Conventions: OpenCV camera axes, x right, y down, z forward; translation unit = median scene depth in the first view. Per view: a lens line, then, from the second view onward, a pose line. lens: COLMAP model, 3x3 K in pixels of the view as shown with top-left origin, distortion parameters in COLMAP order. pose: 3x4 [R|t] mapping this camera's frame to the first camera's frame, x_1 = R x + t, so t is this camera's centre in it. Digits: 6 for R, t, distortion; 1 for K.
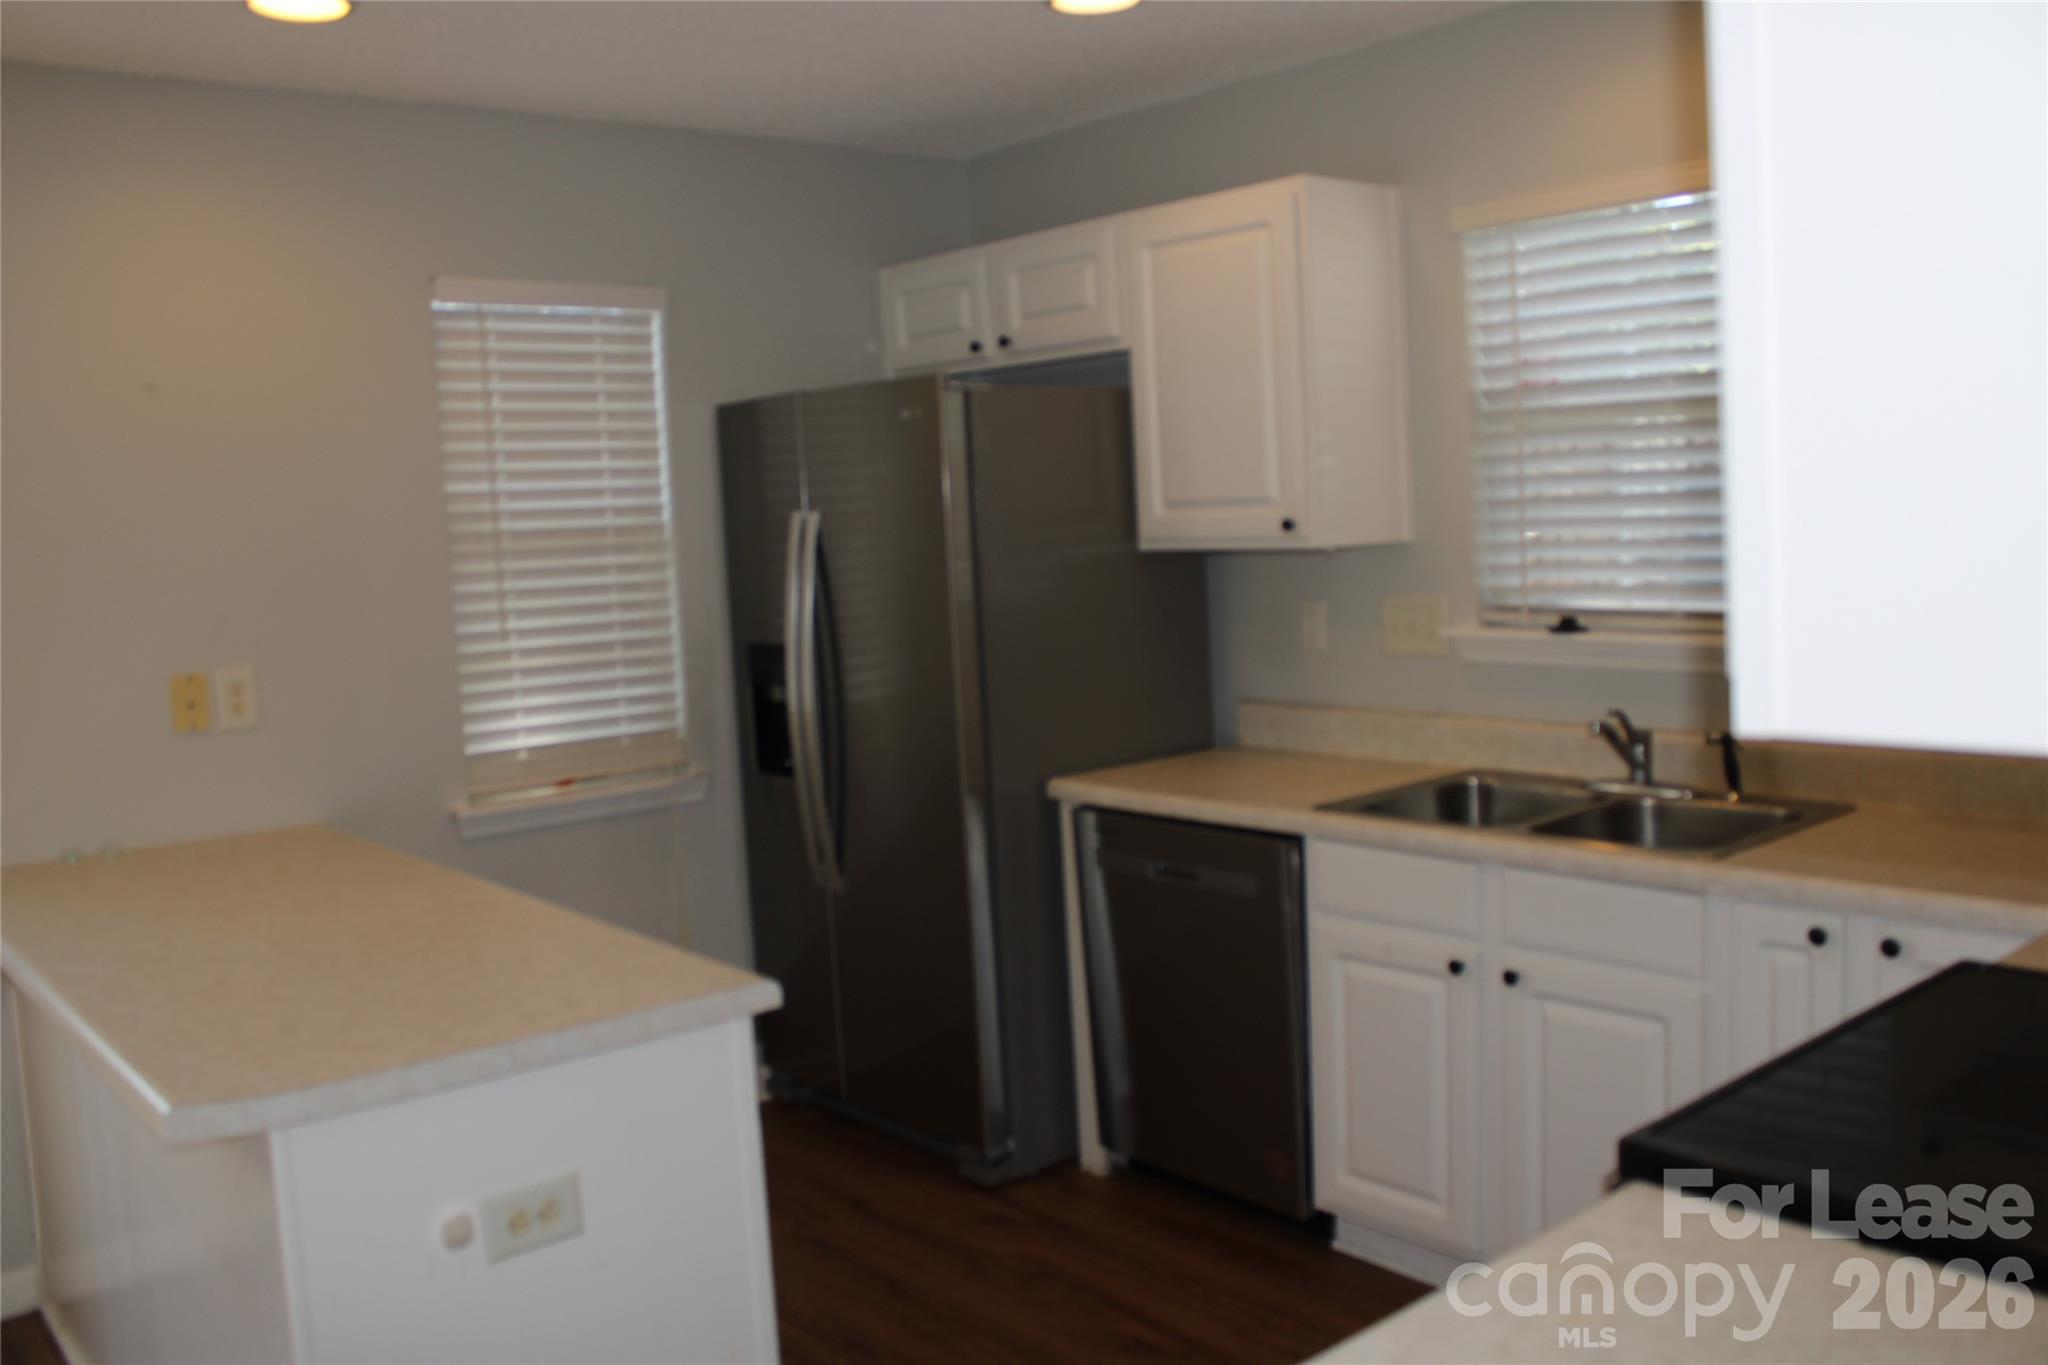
lens RADIAL K [[1746.2, 0, 1028.9], [0, 1746.2, 690.0], [0, 0, 1]] dist [-0.150139, 0.128276]
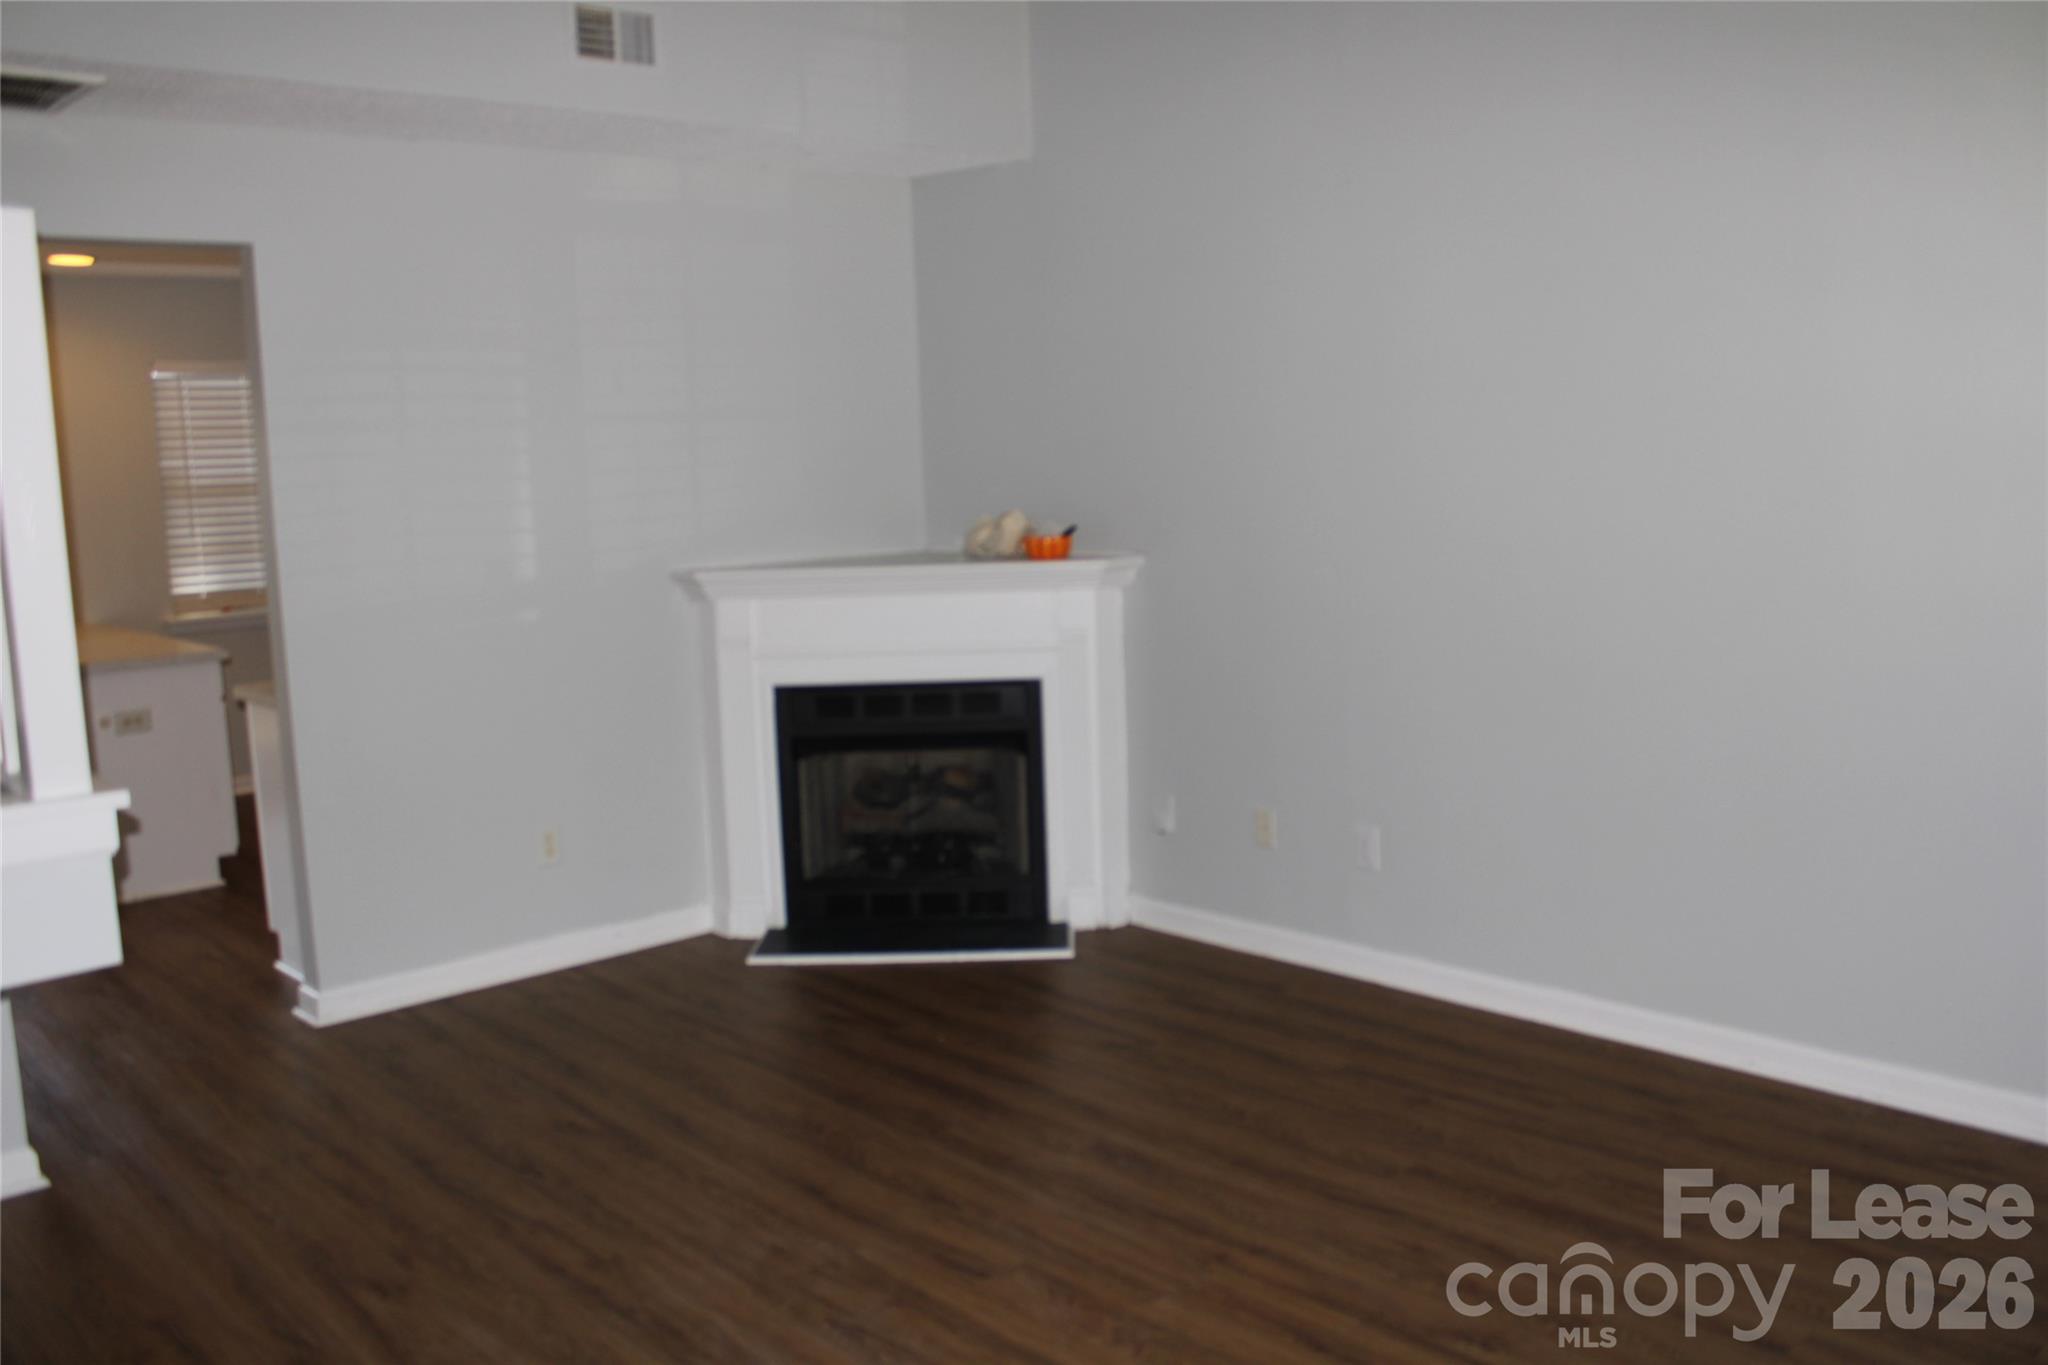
lens RADIAL K [[1746.2, 0, 1028.9], [0, 1746.2, 690.0], [0, 0, 1]] dist [-0.150139, 0.128276]
pose [[0.998796, 0.012675, 0.047397, 0.597047], [-0.014193, 0.999392, 0.031839, 0.073075], [-0.046965, -0.032474, 0.998369, -1.064590]]
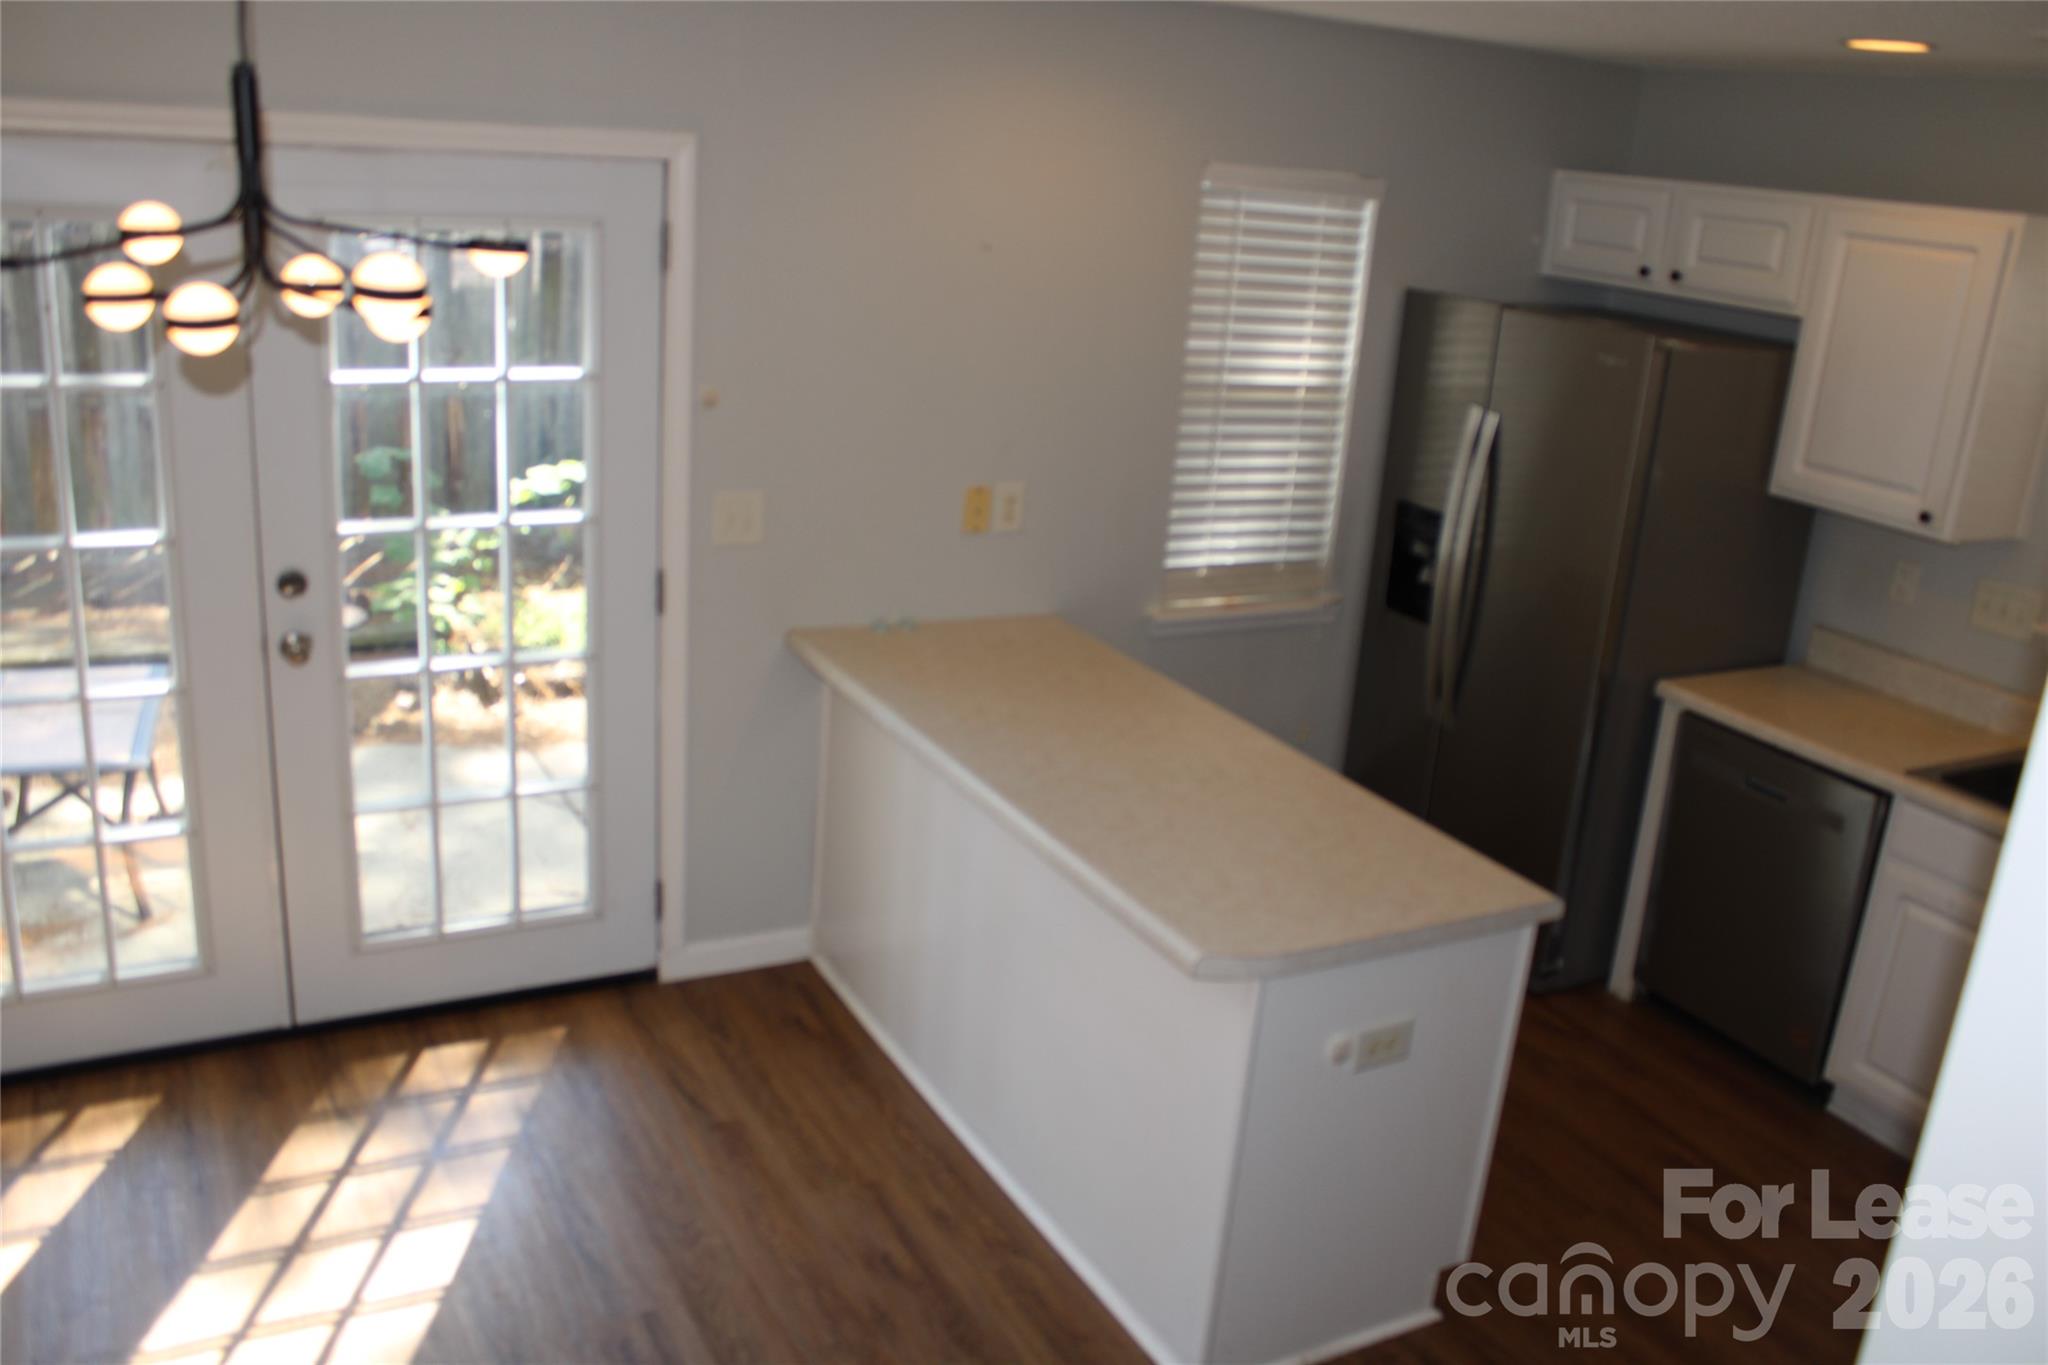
lens RADIAL K [[1746.2, 0, 1028.9], [0, 1746.2, 690.0], [0, 0, 1]] dist [-0.150139, 0.128276]
pose [[0.971534, 0.181412, -0.152353, -0.217285], [-0.146293, 0.965263, 0.216485, -0.127611], [0.186334, -0.188034, 0.964325, -0.198126]]
